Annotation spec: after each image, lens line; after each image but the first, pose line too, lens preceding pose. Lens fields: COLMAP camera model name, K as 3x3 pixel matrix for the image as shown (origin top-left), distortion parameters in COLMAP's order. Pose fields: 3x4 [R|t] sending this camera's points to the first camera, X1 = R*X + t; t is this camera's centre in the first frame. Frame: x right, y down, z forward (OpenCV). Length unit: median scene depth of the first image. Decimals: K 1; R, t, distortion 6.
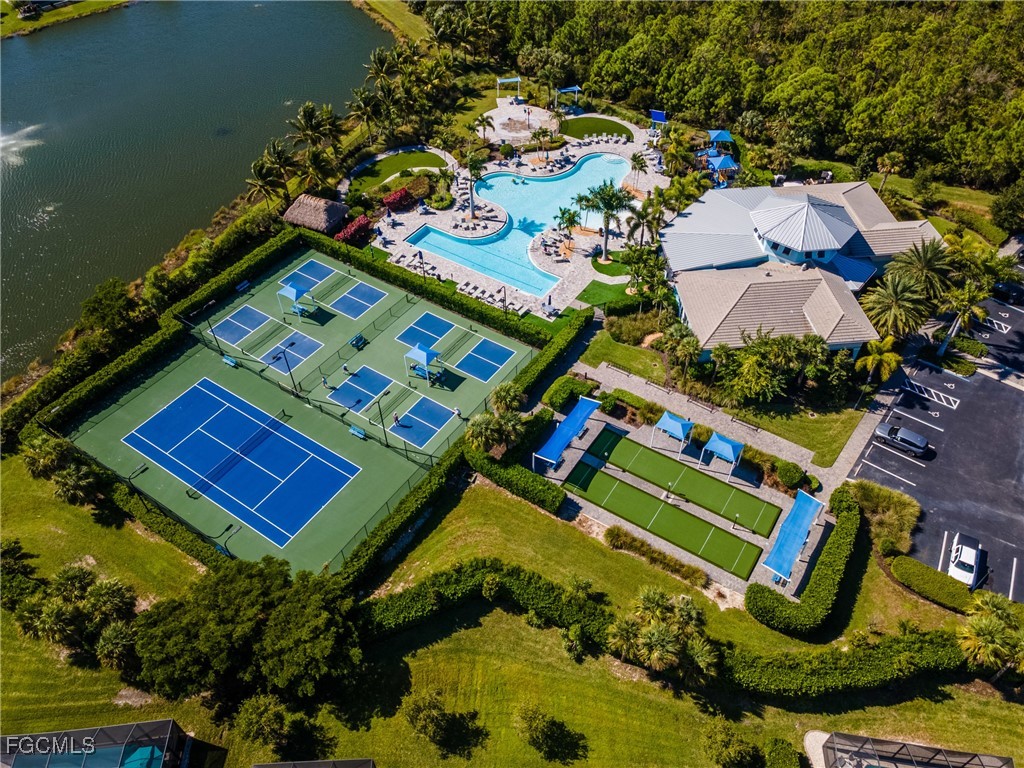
lens RADIAL K [[745.6, 0, 512.0], [0, 745.6, 384.0], [0, 0, 1]] dist [0.056812, 0.001710]
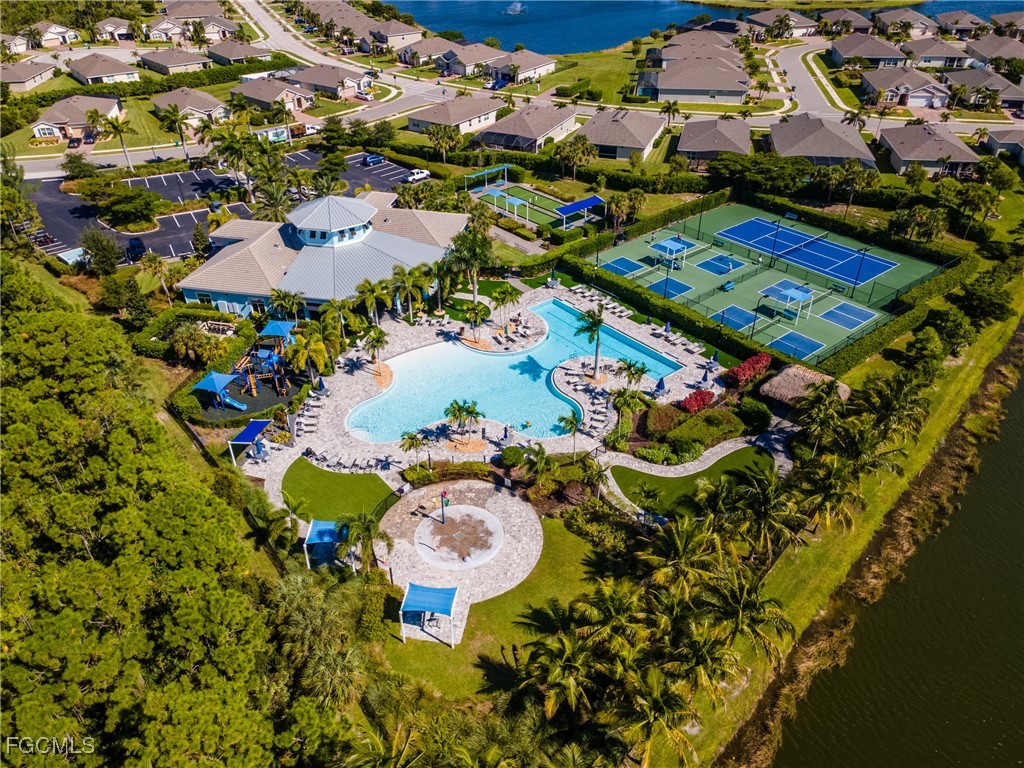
lens RADIAL K [[745.6, 0, 512.0], [0, 745.6, 384.0], [0, 0, 1]] dist [0.056812, 0.001710]
pose [[-0.956856, -0.164289, 0.239659, -0.161912], [0.208825, 0.184689, 0.960355, -1.041653], [-0.202038, 0.968968, -0.142413, 1.179607]]
